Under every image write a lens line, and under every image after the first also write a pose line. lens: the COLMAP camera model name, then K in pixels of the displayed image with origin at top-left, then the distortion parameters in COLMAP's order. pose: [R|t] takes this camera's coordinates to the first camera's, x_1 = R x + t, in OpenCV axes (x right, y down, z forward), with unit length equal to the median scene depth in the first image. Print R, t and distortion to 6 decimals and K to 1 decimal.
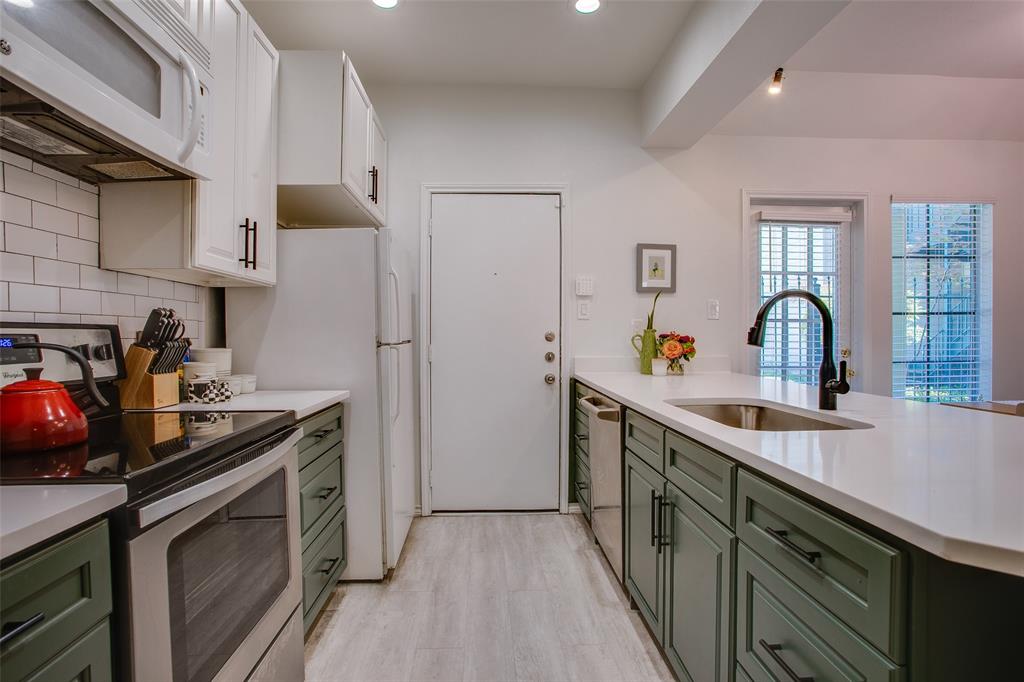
lens RADIAL K [[495.5, 0, 504.7], [0, 495.5, 338.4], [0, 0, 1]] dist [-0.042189, 0.016911]
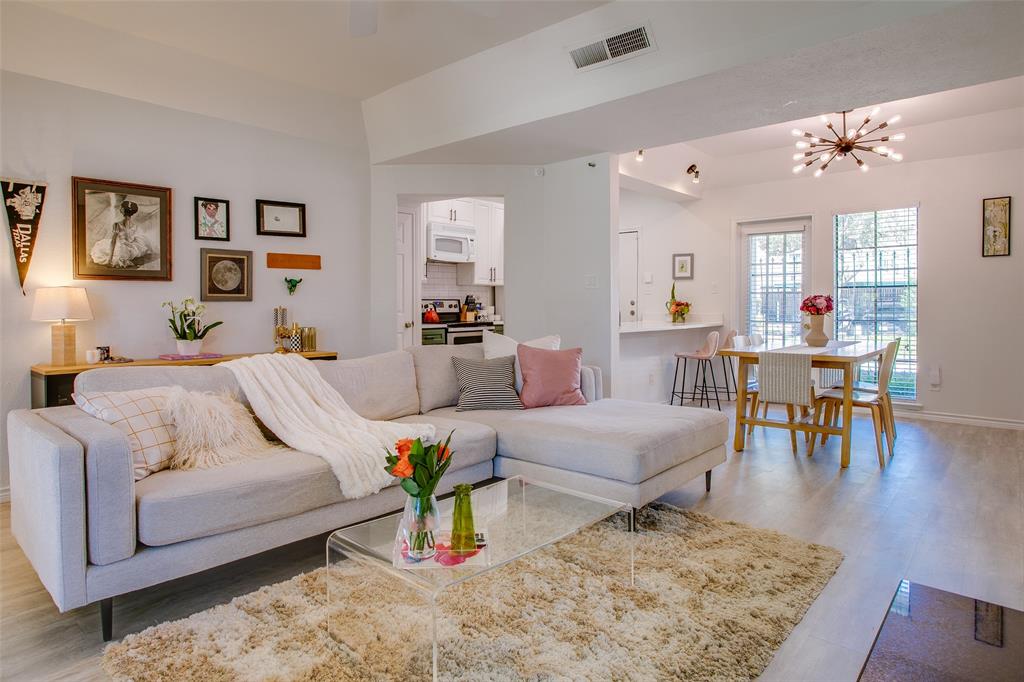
lens RADIAL K [[604.4, 0, 502.6], [0, 604.4, 315.4], [0, 0, 1]] dist [-0.026816, 0.029295]
pose [[0.721097, 0.012969, -0.692712, 1.570809], [-0.004841, 0.999895, 0.013681, 0.018154], [0.692817, -0.006512, 0.721084, -1.265805]]
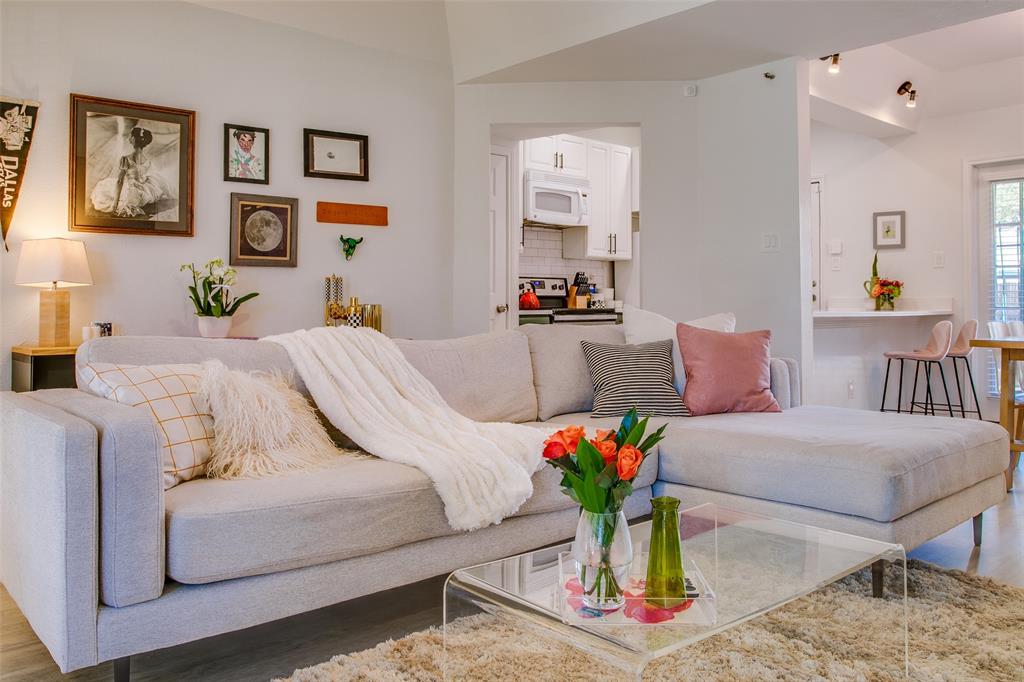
lens RADIAL K [[821.8, 0, 527.1], [0, 821.8, 283.5], [0, 0, 1]] dist [-0.033463, 0.041268]
pose [[0.655716, -0.014616, -0.754866, 1.465791], [-0.008787, 0.999597, -0.026988, 0.074295], [0.754956, 0.024329, 0.655323, -1.271122]]
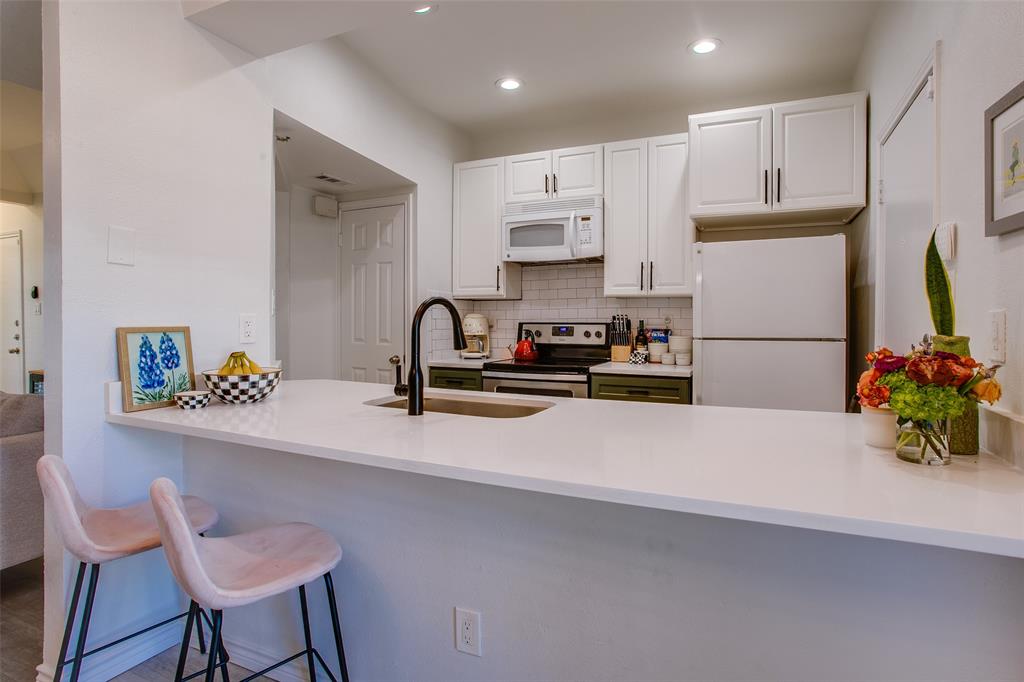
lens RADIAL K [[530.6, 0, 520.2], [0, 530.6, 323.6], [0, 0, 1]] dist [-0.012363, 0.006620]
pose [[-0.460571, 0.014910, -0.887497, 0.886617], [-0.005074, 0.999798, 0.019429, -0.038598], [0.887608, 0.013451, -0.460403, 0.968356]]
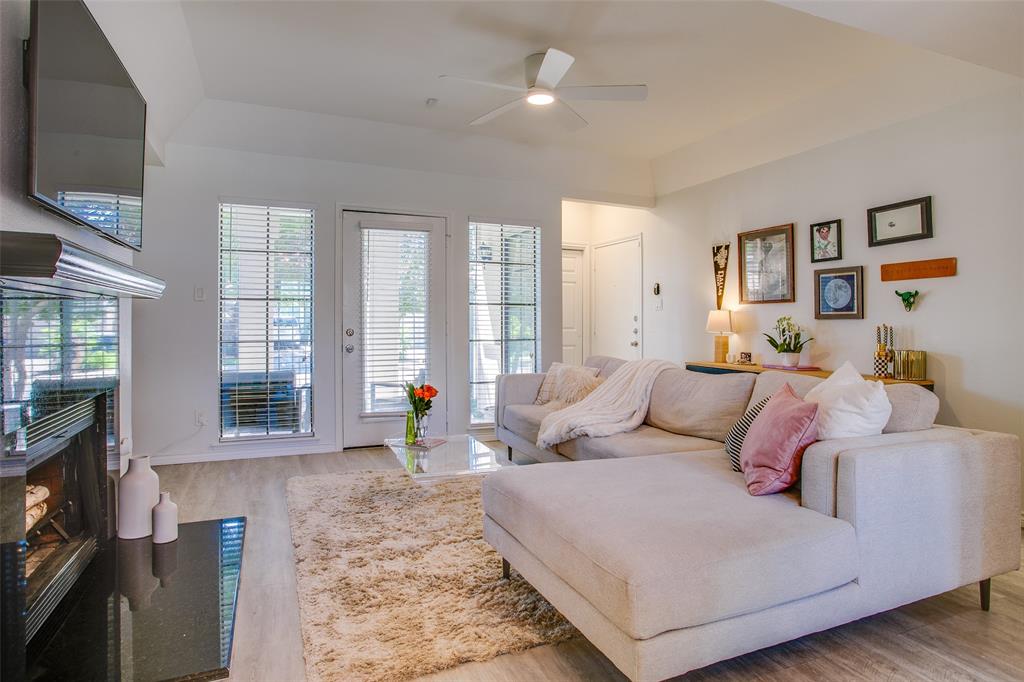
lens RADIAL K [[576.9, 0, 495.7], [0, 576.9, 316.2], [0, 0, 1]] dist [-0.036732, 0.005456]
pose [[-0.930797, -0.005059, -0.365502, 1.353772], [-0.003940, 0.999985, -0.003808, 0.007479], [0.365516, -0.002104, -0.930803, 0.387063]]
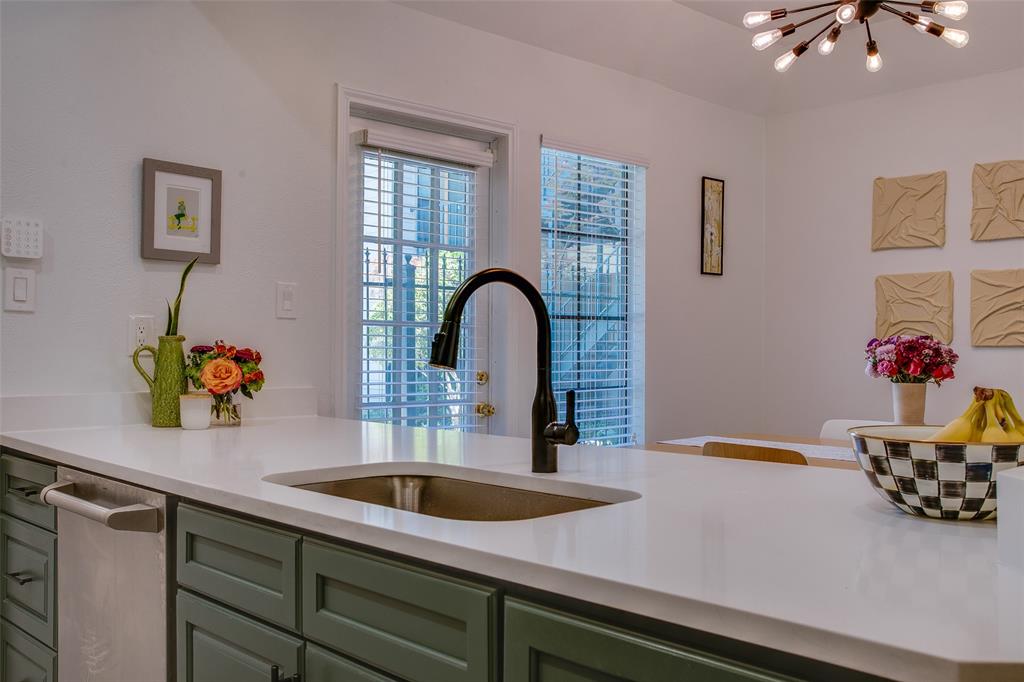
lens RADIAL K [[939.5, 0, 507.3], [0, 939.5, 360.2], [0, 0, 1]] dist [-0.007259, 0.000000]
pose [[0.760783, -0.002839, 0.649000, -0.063440], [-0.000716, 0.999986, 0.005213, 0.001094], [-0.649005, -0.004431, 0.760771, 0.078010]]
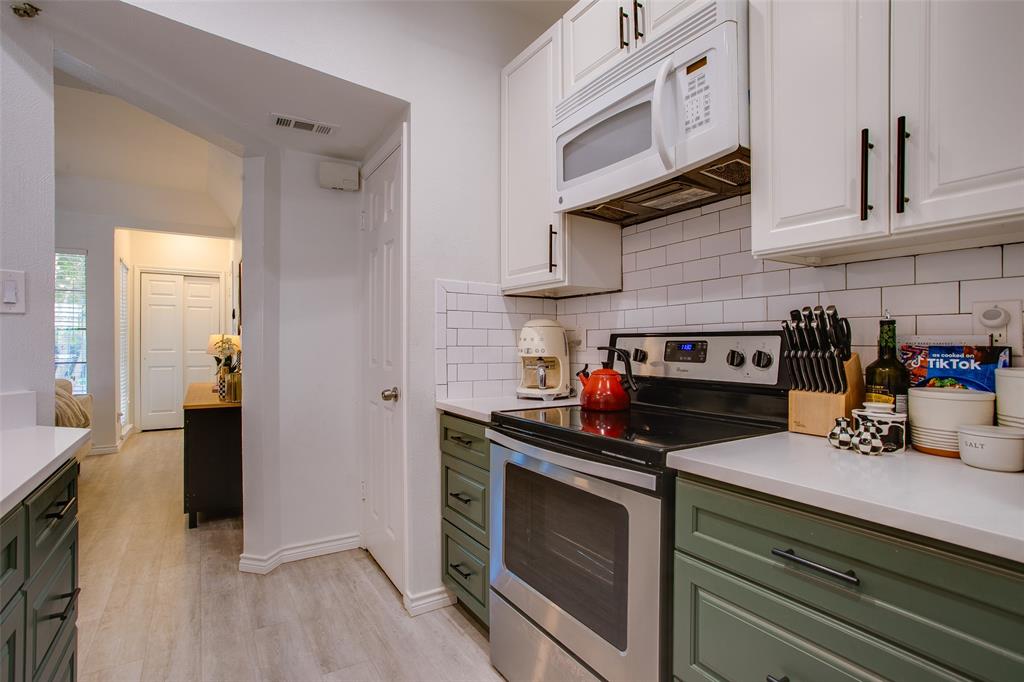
lens RADIAL K [[495.5, 0, 493.4], [0, 495.5, 338.9], [0, 0, 1]] dist [-0.042189, 0.016911]
pose [[-0.875066, 0.003129, -0.483994, 0.067834], [0.001668, 0.999993, 0.003450, -0.008784], [0.484001, 0.002212, -0.875064, 0.828417]]
